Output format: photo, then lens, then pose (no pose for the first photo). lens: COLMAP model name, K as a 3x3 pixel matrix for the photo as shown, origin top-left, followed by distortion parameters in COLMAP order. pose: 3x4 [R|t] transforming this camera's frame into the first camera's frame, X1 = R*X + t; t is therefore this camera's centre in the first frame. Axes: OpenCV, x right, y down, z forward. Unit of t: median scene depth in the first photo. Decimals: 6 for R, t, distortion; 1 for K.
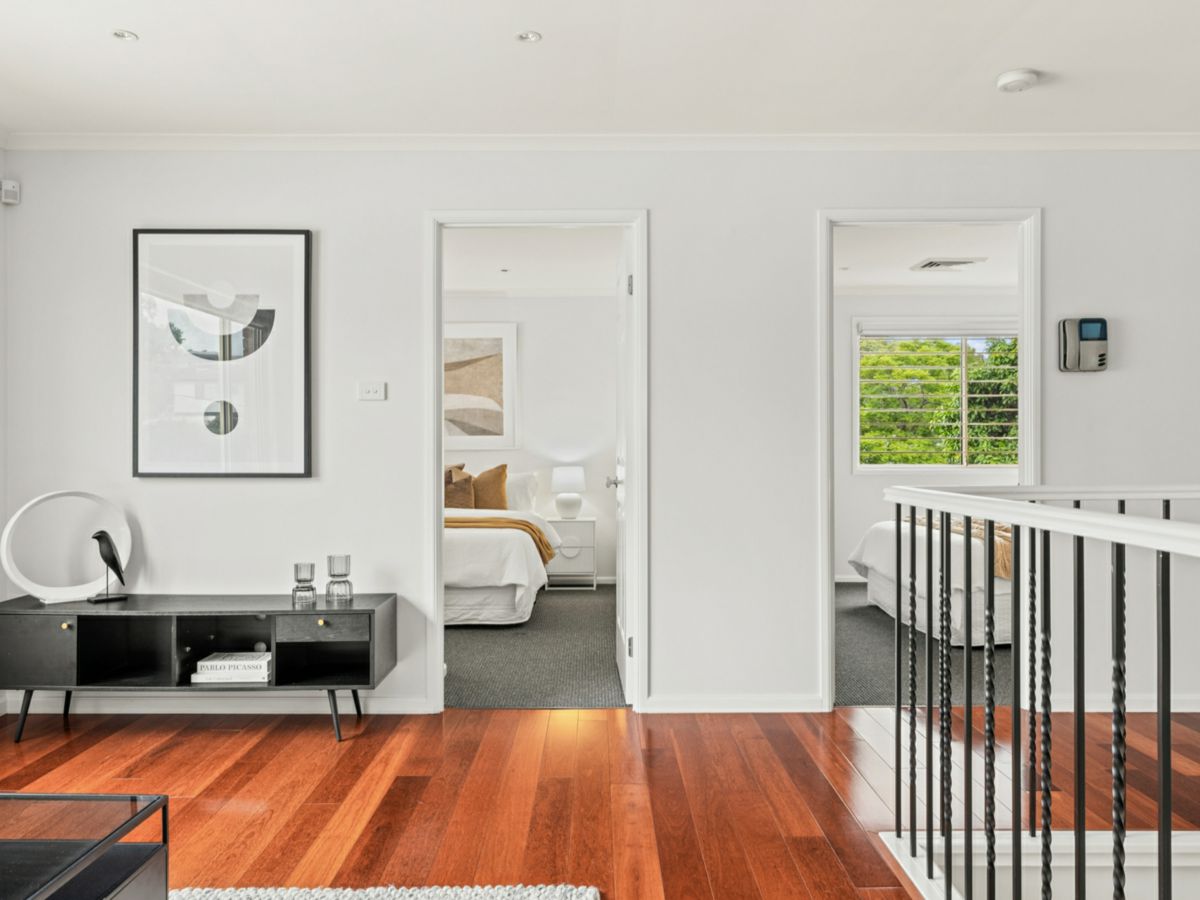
lens RADIAL K [[924.9, 0, 600.6], [0, 924.9, 449.4], [0, 0, 1]] dist [-0.007157, -0.001065]
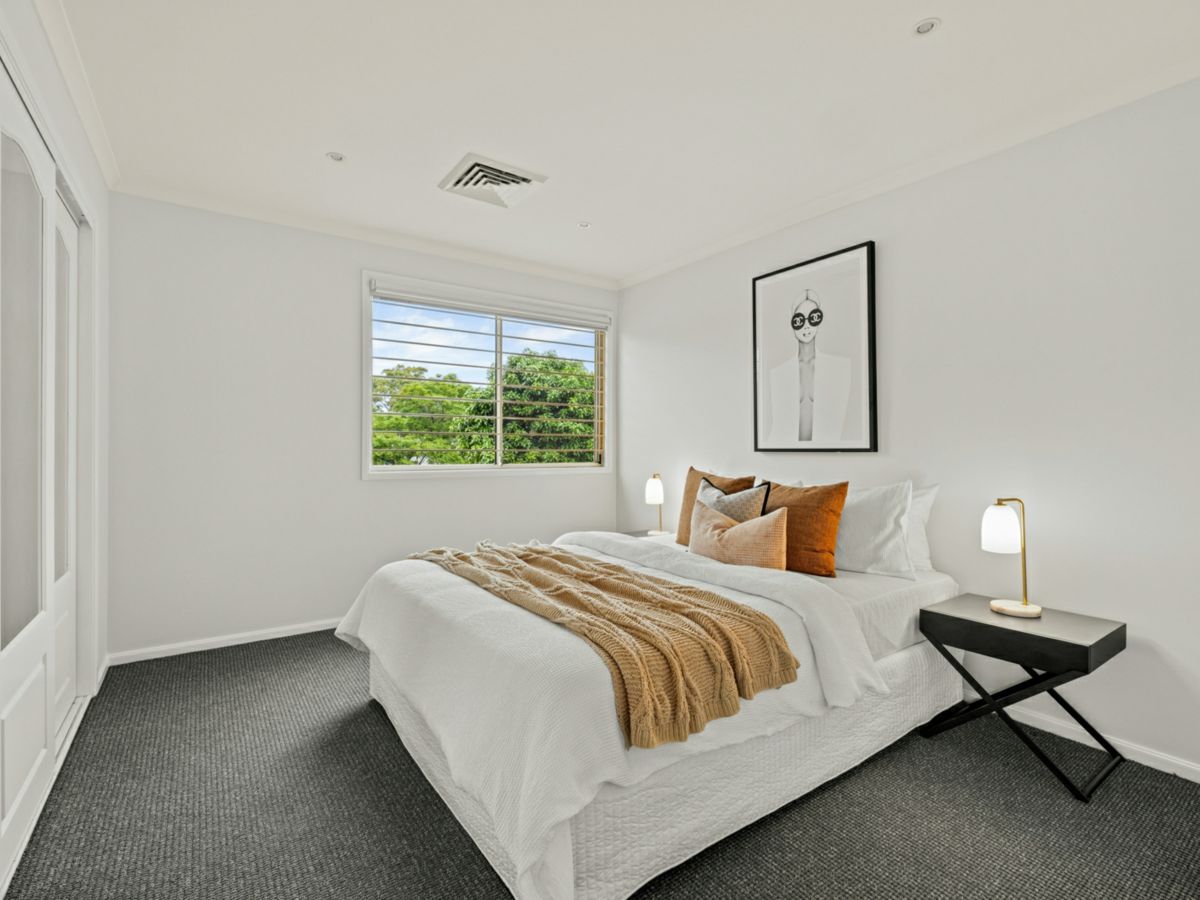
lens RADIAL K [[566.7, 0, 601.4], [0, 566.7, 446.4], [0, 0, 1]] dist [-0.000419, -0.000193]
pose [[0.820225, 0.007375, 0.571994, 0.160469], [-0.007206, 0.999971, -0.002560, 0.000250], [-0.571996, -0.002022, 0.820254, 0.484040]]
